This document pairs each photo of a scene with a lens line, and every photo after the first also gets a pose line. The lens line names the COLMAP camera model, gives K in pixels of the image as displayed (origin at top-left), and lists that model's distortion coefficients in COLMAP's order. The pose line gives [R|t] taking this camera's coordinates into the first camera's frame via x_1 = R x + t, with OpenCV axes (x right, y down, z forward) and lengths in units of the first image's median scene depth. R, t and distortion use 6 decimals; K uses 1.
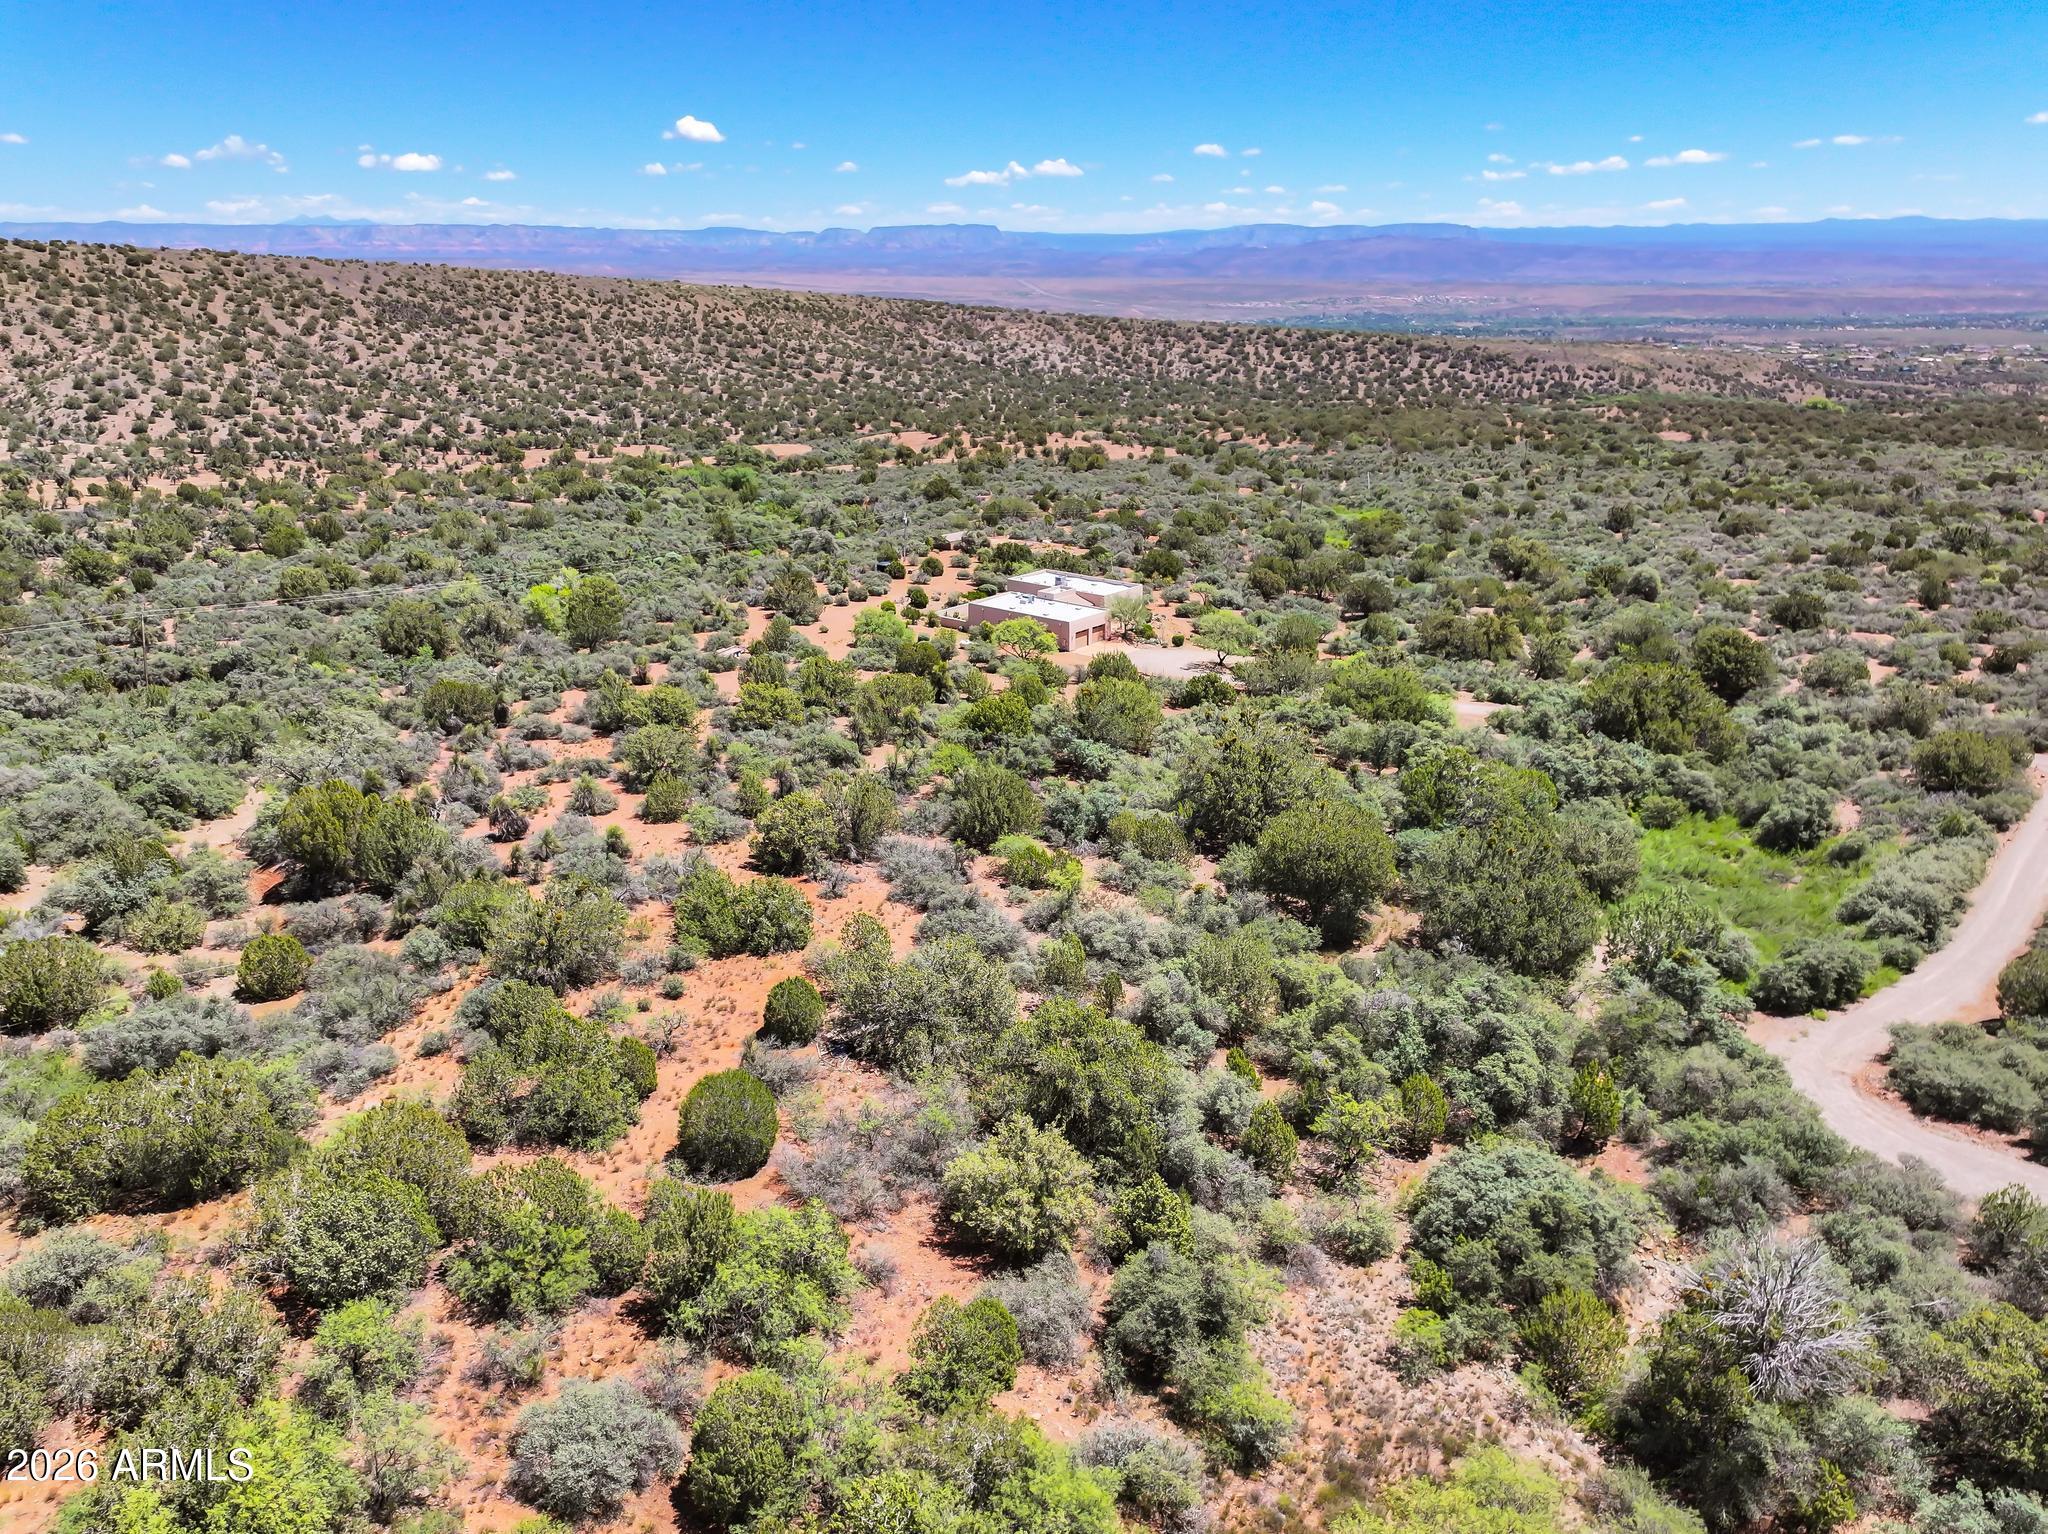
lens RADIAL K [[1449.3, 0, 1028.9], [0, 1449.3, 770.7], [0, 0, 1]] dist [-0.004206, 0.019598]
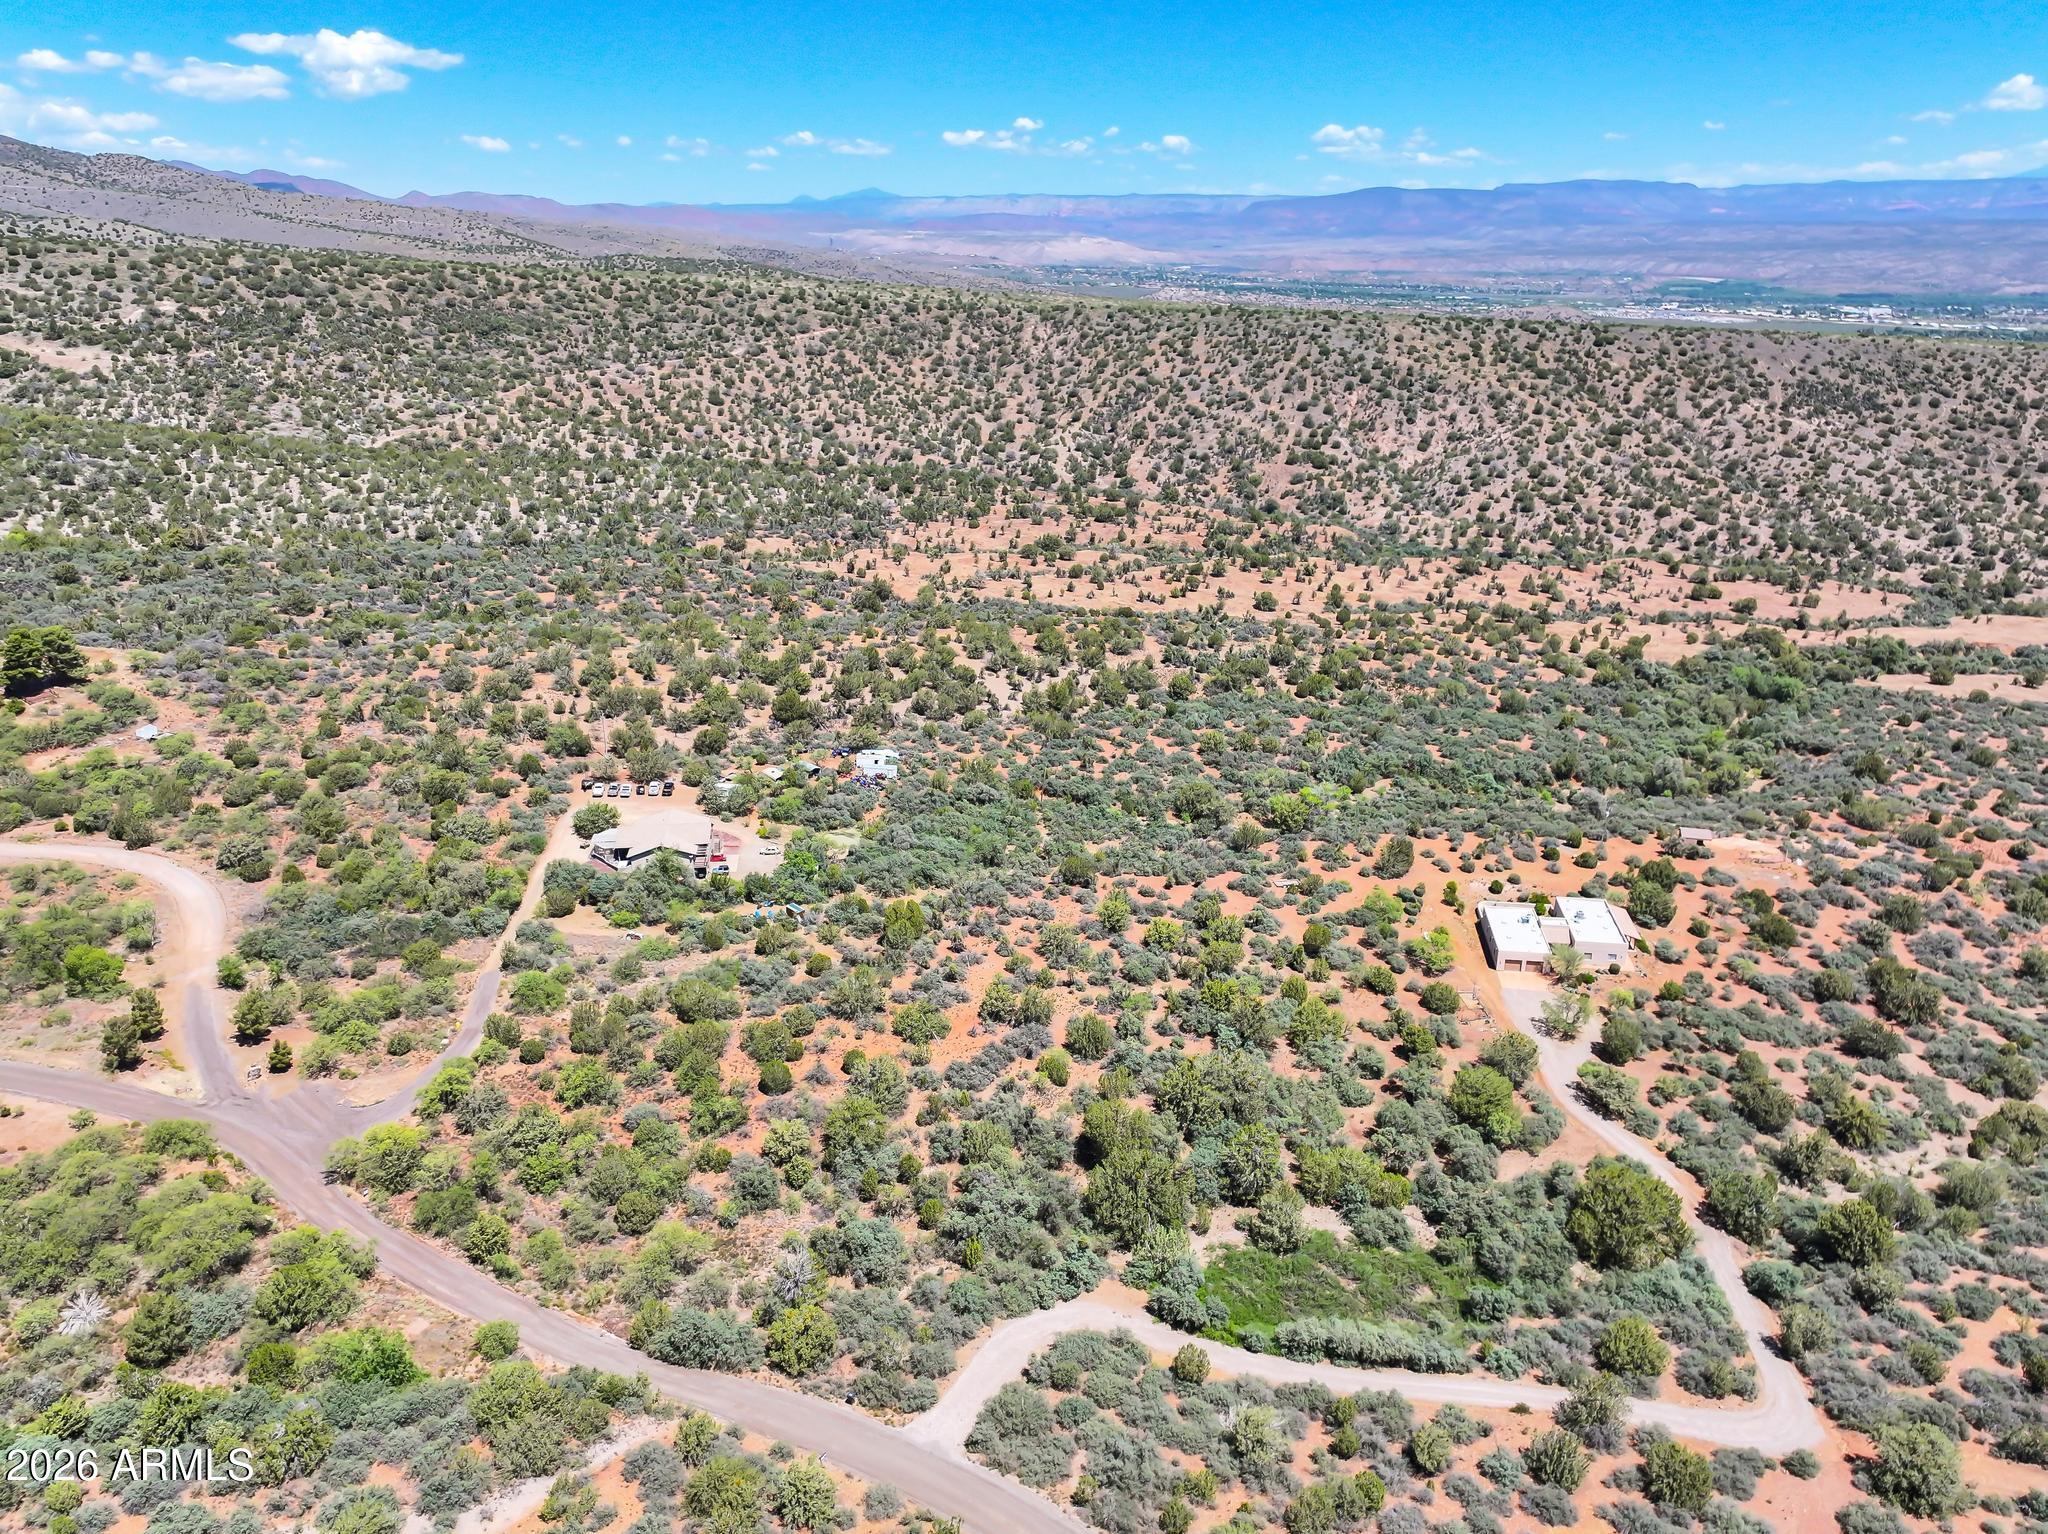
lens RADIAL K [[1449.3, 0, 1028.9], [0, 1449.3, 770.7], [0, 0, 1]] dist [-0.004206, 0.019598]
pose [[0.529040, 0.303204, -0.792581, 0.163311], [-0.281213, 0.943855, 0.173367, -0.074413], [0.800647, 0.131166, 0.584602, -0.031697]]
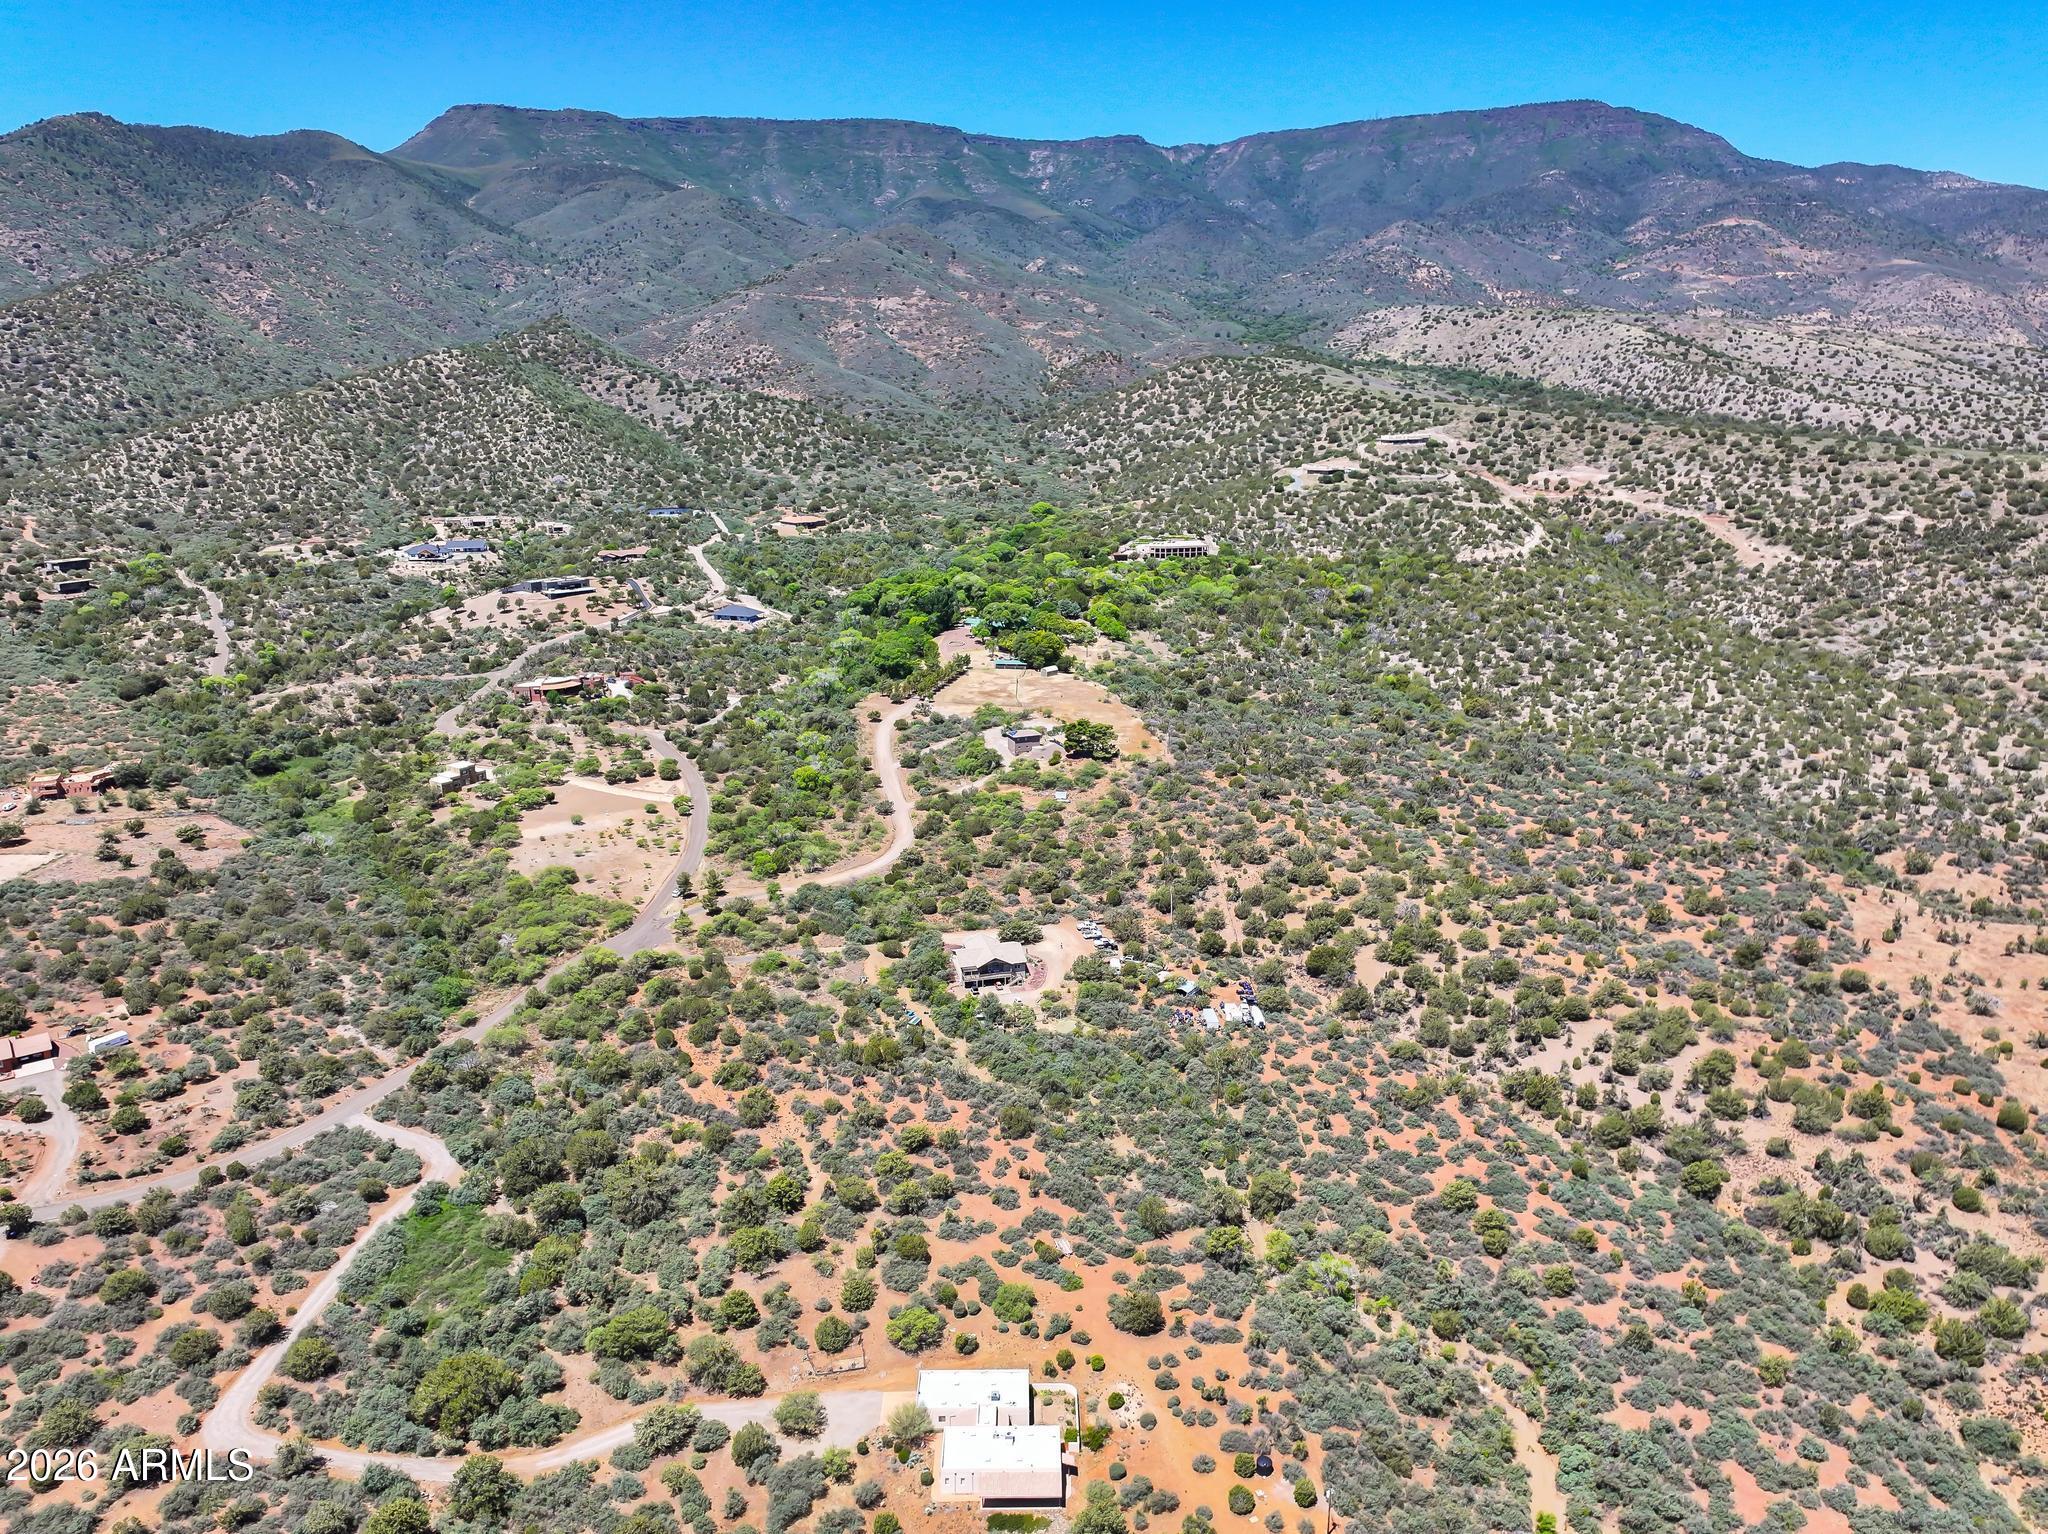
lens RADIAL K [[1449.3, 0, 1028.9], [0, 1449.3, 770.7], [0, 0, 1]] dist [-0.004206, 0.019598]
pose [[-0.765108, 0.178252, -0.618738, 0.128615], [-0.202393, 0.845640, 0.493893, -0.237687], [0.611267, 0.503109, -0.610929, 0.314566]]
